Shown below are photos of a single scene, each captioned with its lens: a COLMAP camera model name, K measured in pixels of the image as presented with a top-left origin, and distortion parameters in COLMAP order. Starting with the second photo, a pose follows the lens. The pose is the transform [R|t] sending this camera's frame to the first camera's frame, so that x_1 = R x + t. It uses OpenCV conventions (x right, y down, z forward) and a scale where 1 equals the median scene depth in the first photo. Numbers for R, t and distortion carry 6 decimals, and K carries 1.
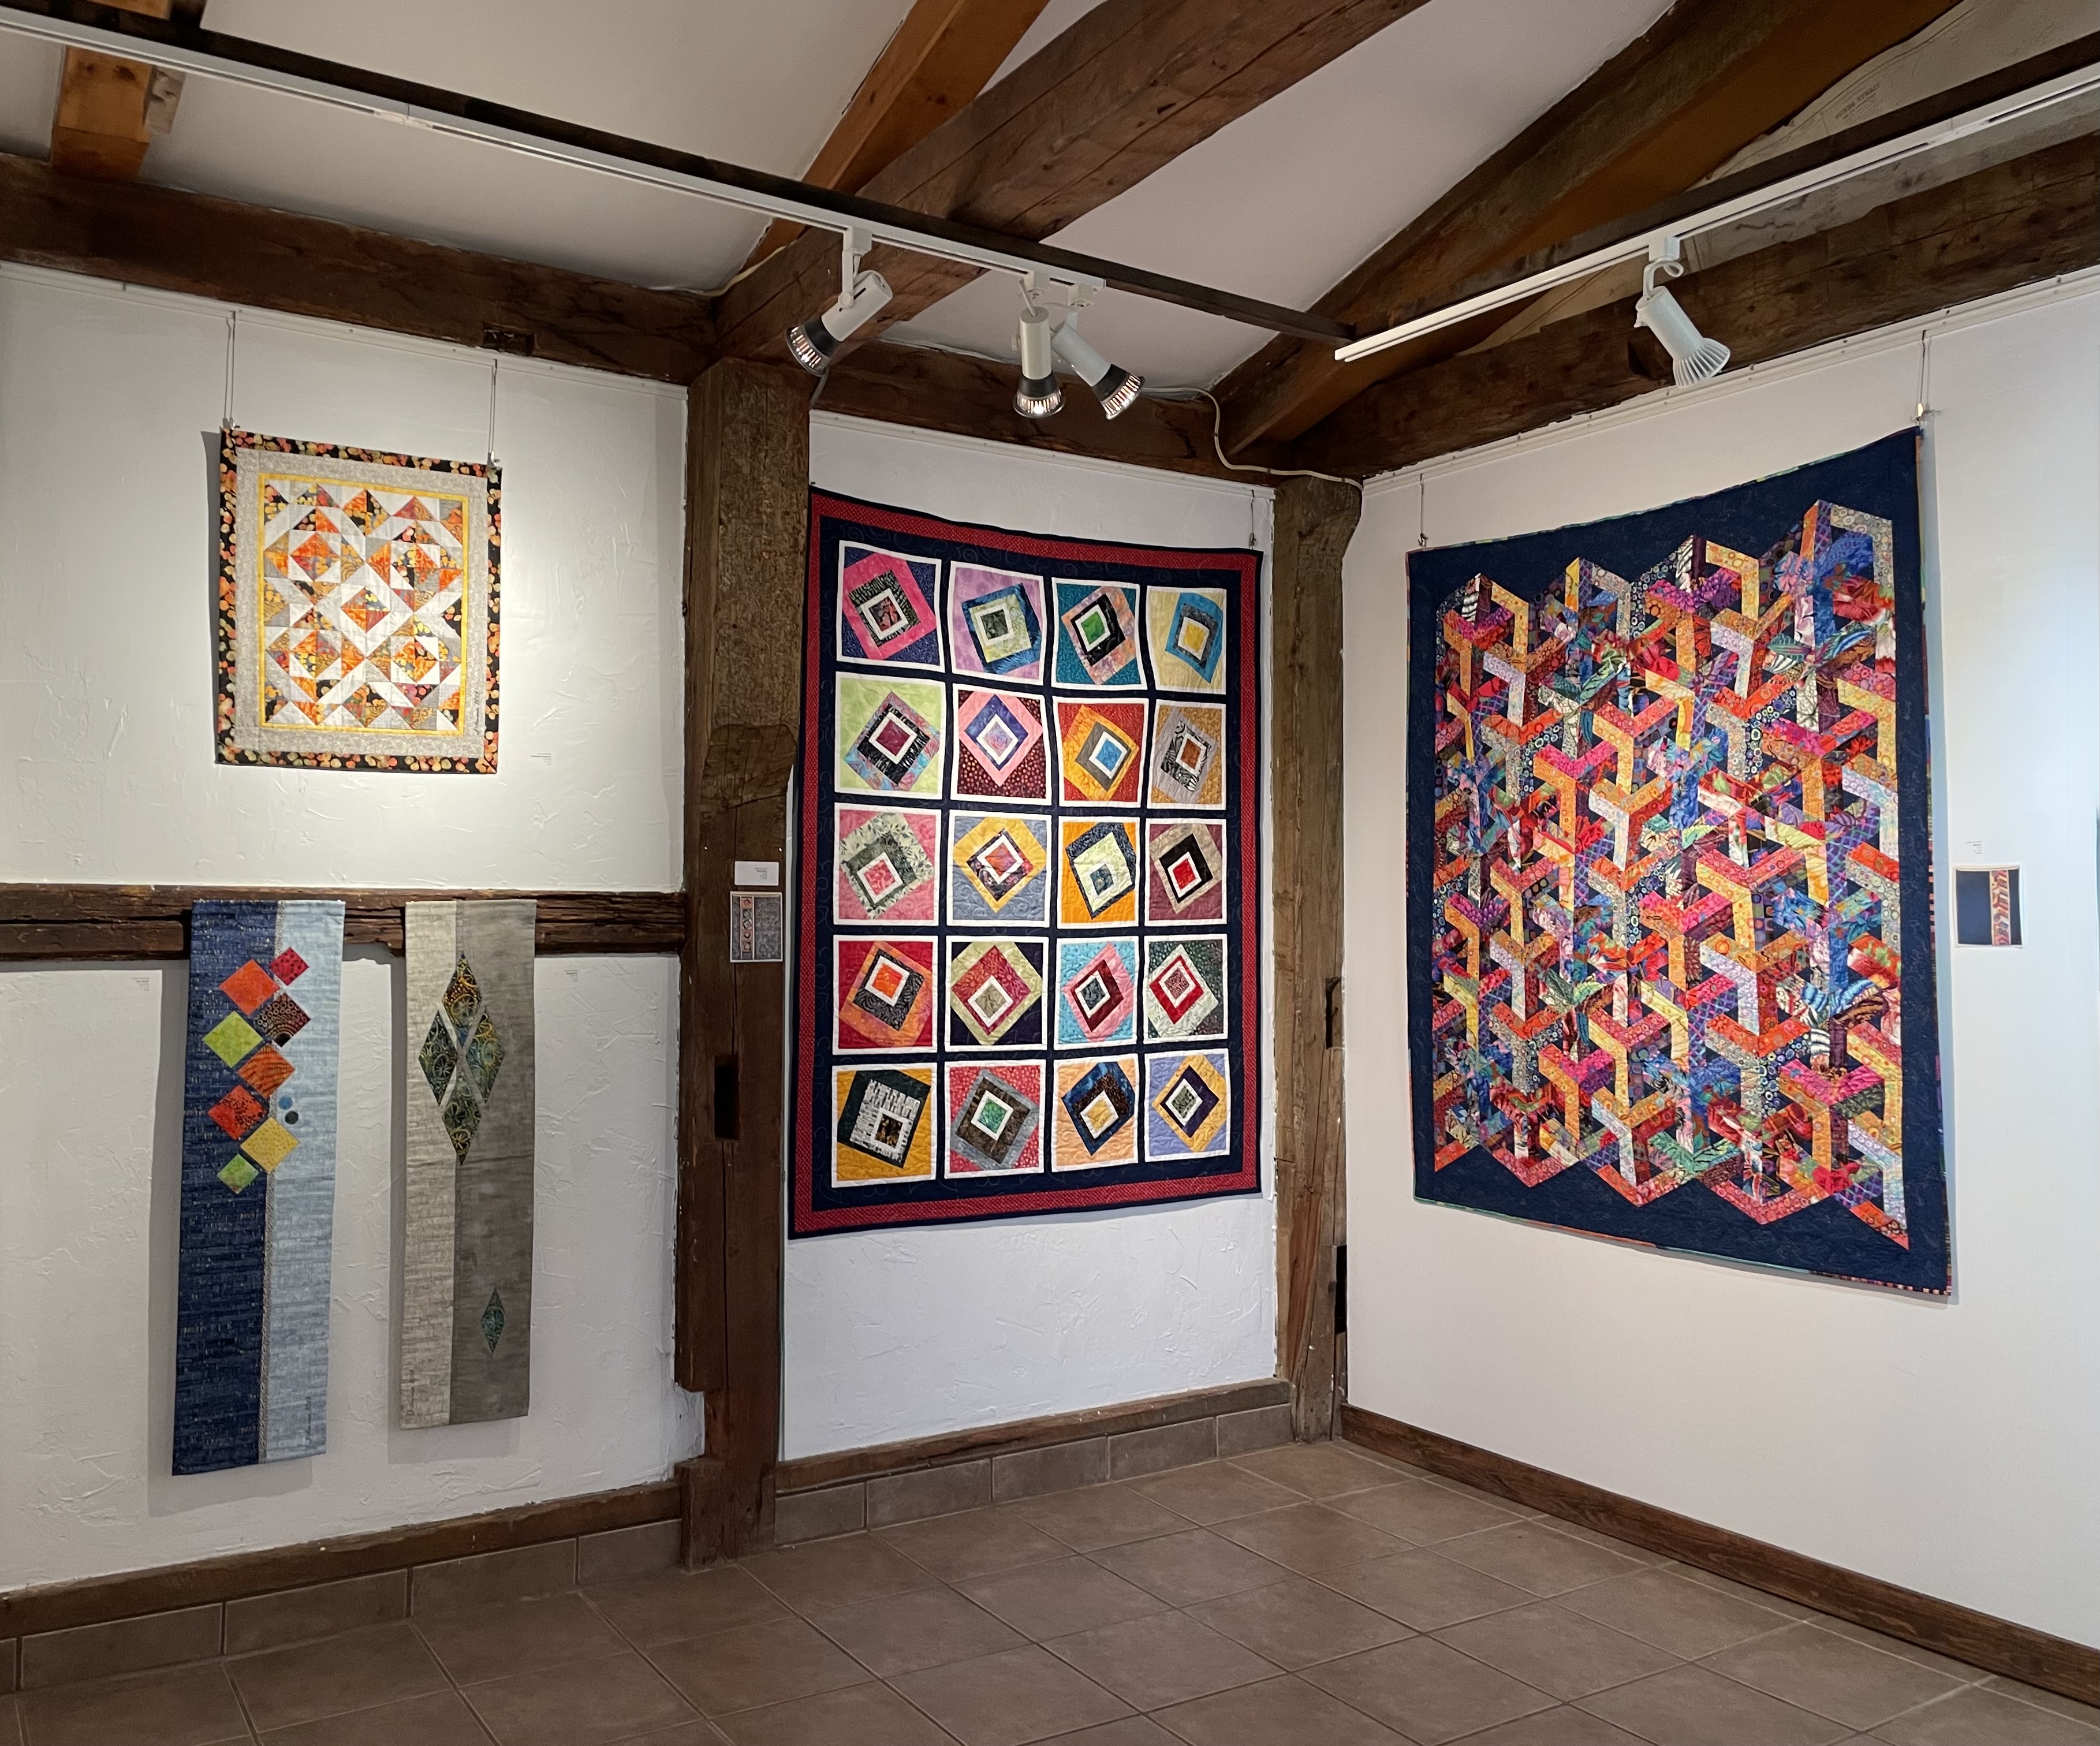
lens RADIAL K [[1855.0, 0, 1058.8], [0, 1855.0, 836.6], [0, 0, 1]] dist [0.060899, -0.007721]
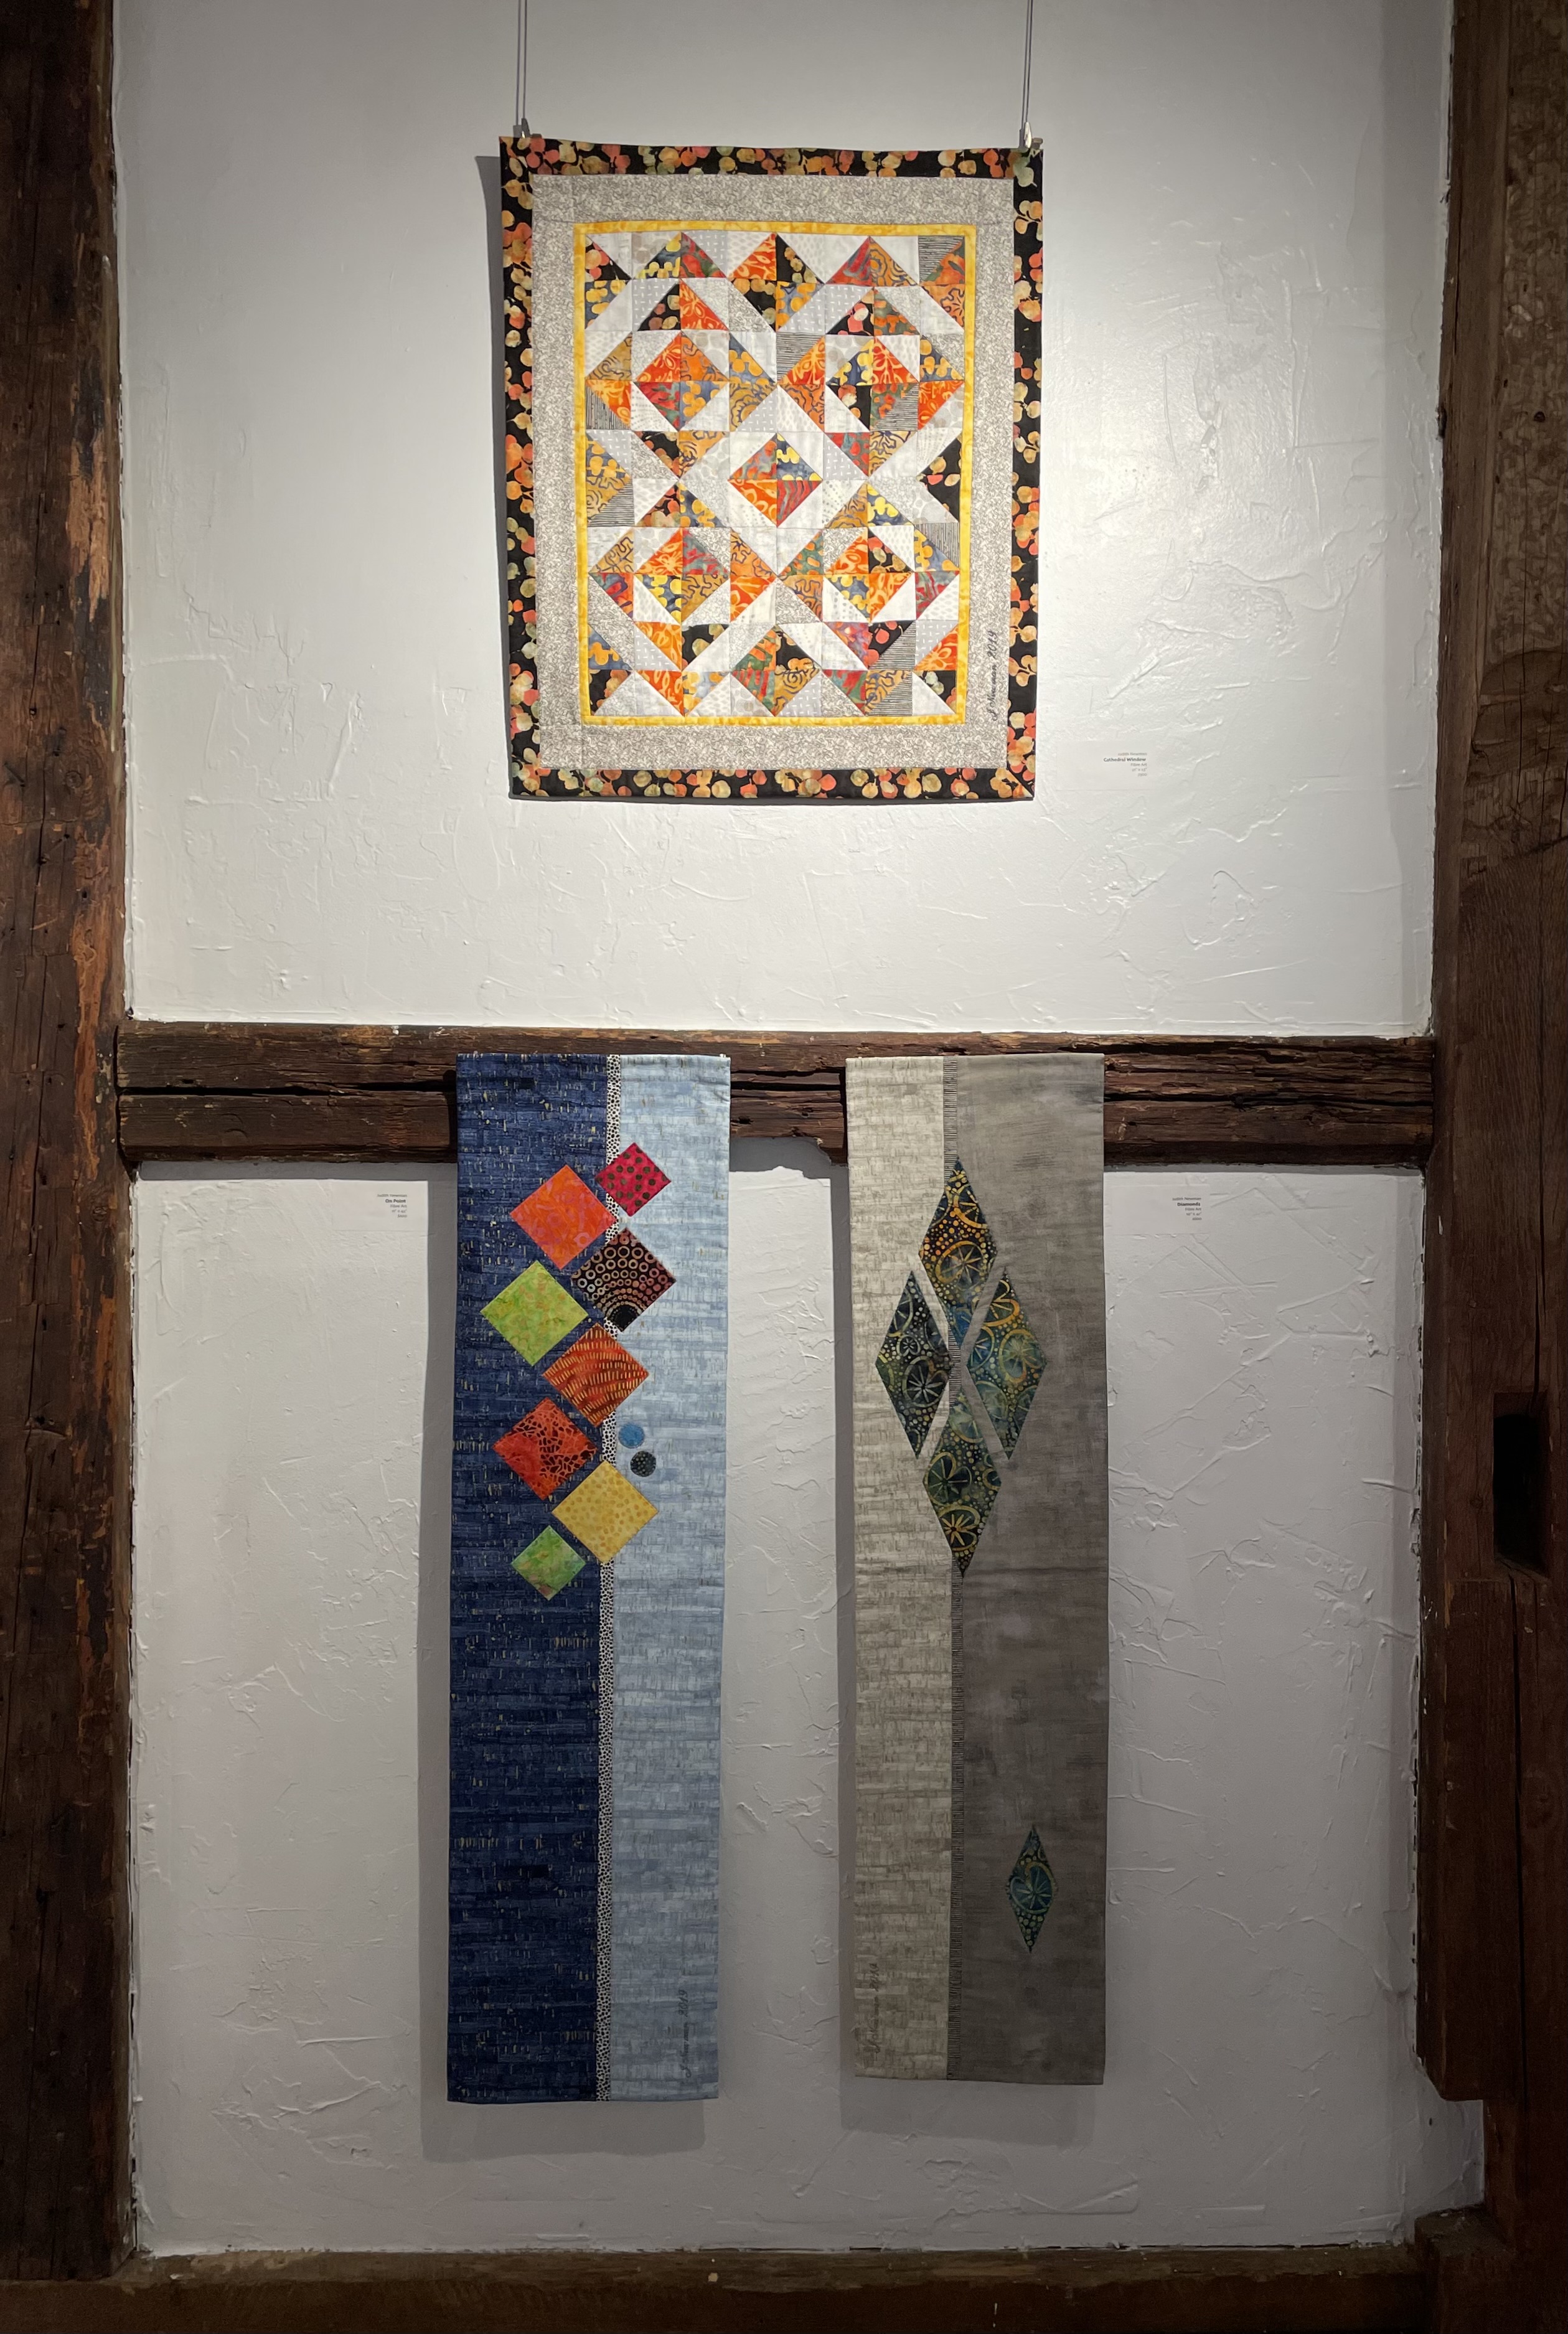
lens RADIAL K [[2136.7, 0, 793.5], [0, 2136.7, 1173.6], [0, 0, 1]] dist [0.097025, -0.132713]
pose [[0.839221, 0.021468, -0.543366, -0.038624], [0.019223, 0.997425, 0.069097, 0.022315], [0.543450, -0.068433, 0.836647, 0.430734]]
